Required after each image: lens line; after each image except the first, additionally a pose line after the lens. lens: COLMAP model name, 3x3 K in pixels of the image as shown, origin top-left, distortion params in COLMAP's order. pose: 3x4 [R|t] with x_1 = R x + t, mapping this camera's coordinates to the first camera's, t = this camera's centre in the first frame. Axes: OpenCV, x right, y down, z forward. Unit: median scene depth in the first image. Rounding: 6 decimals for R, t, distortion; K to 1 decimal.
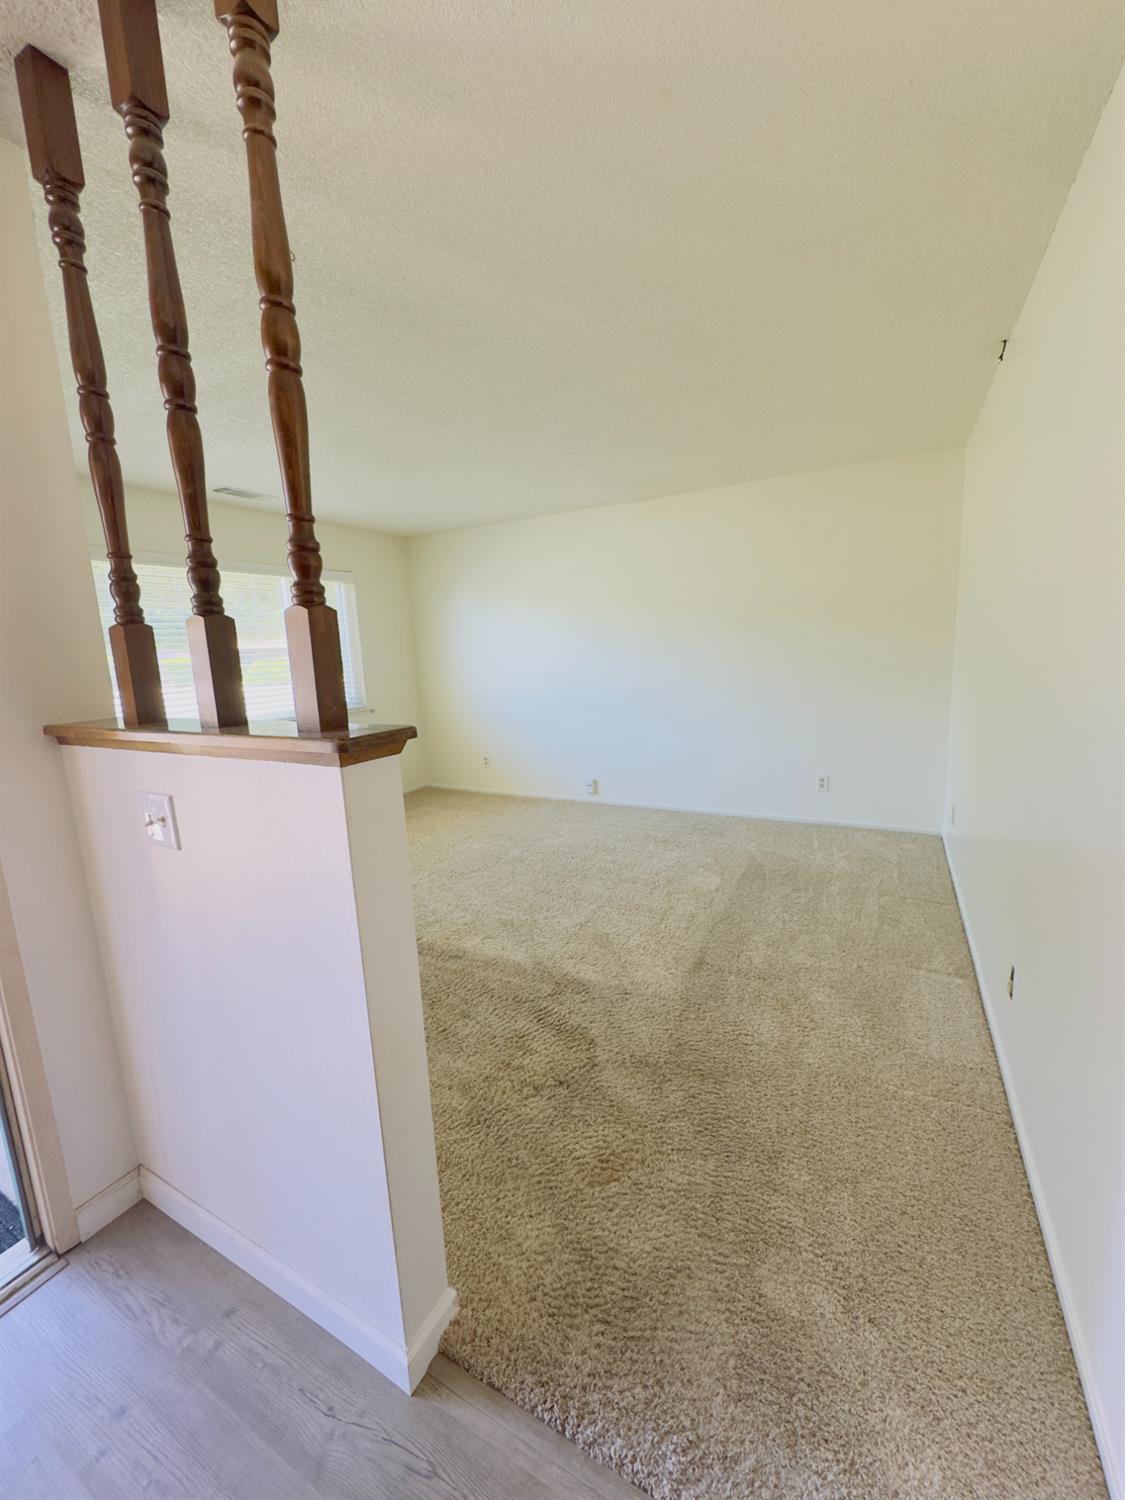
lens RADIAL K [[603.0, 0, 567.9], [0, 603.0, 746.3], [0, 0, 1]] dist [-0.001625, 0.000203]
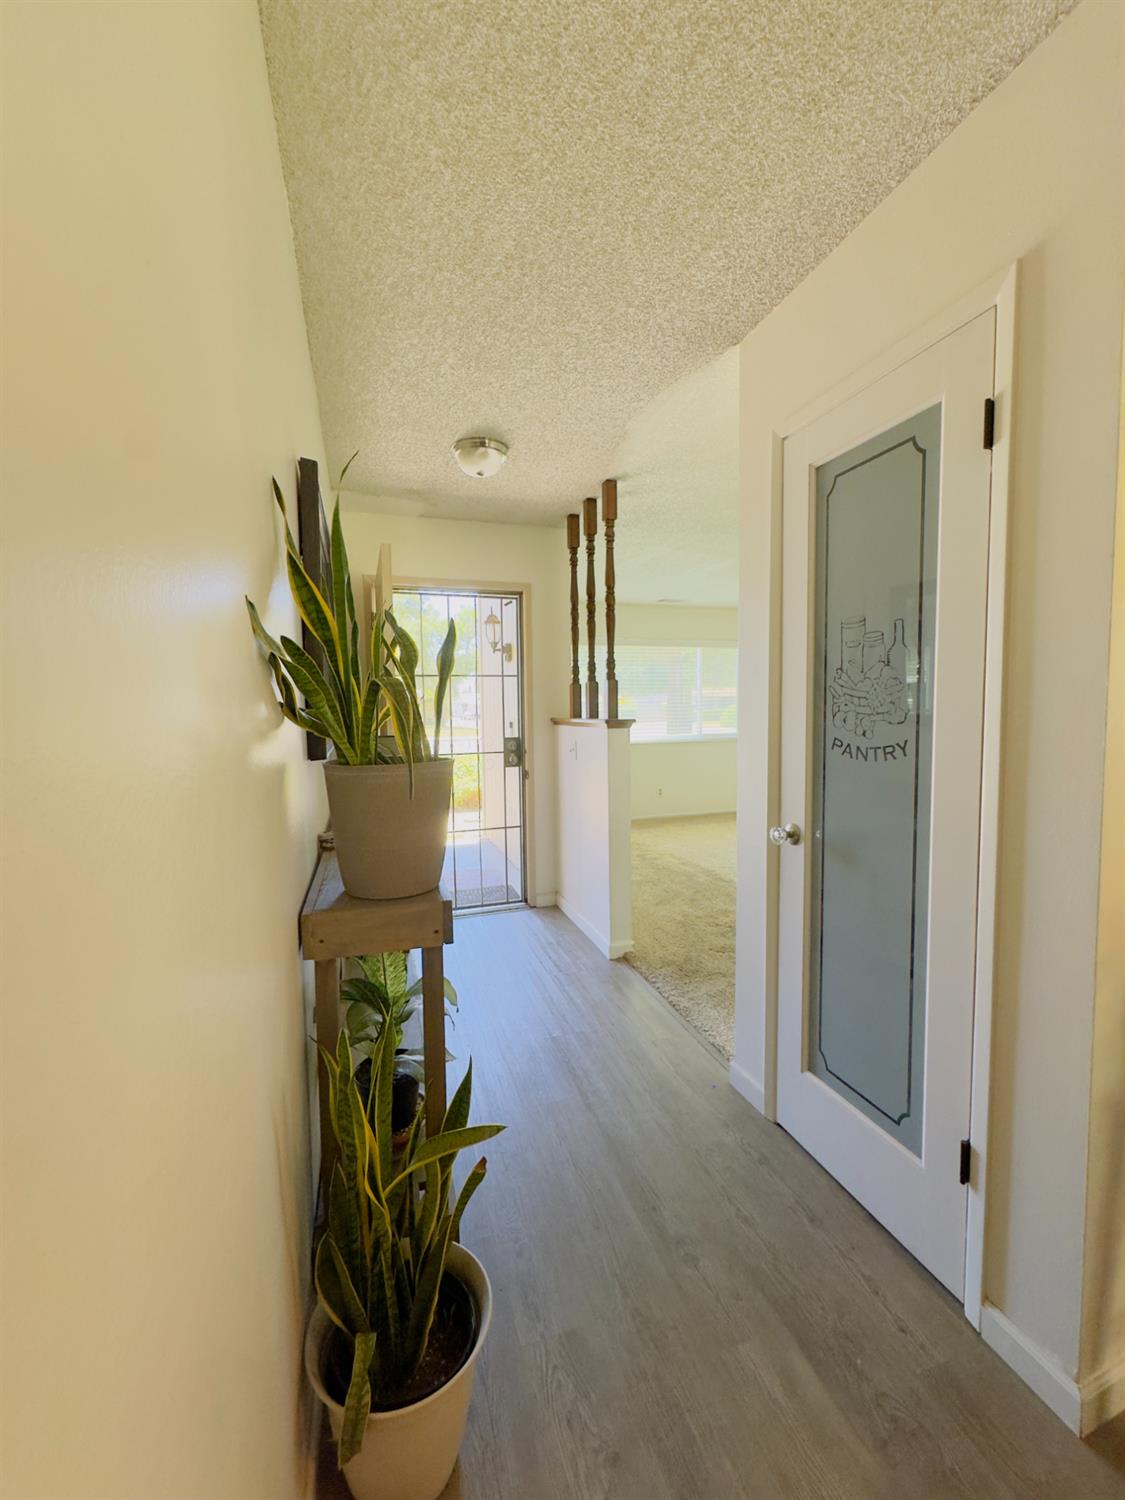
lens RADIAL K [[603.0, 0, 567.9], [0, 603.0, 746.3], [0, 0, 1]] dist [-0.001625, 0.000203]
pose [[0.728963, 0.079113, -0.679966, 1.141178], [-0.131291, 0.991017, -0.025449, 0.161702], [0.671844, 0.107825, 0.732802, -1.026934]]
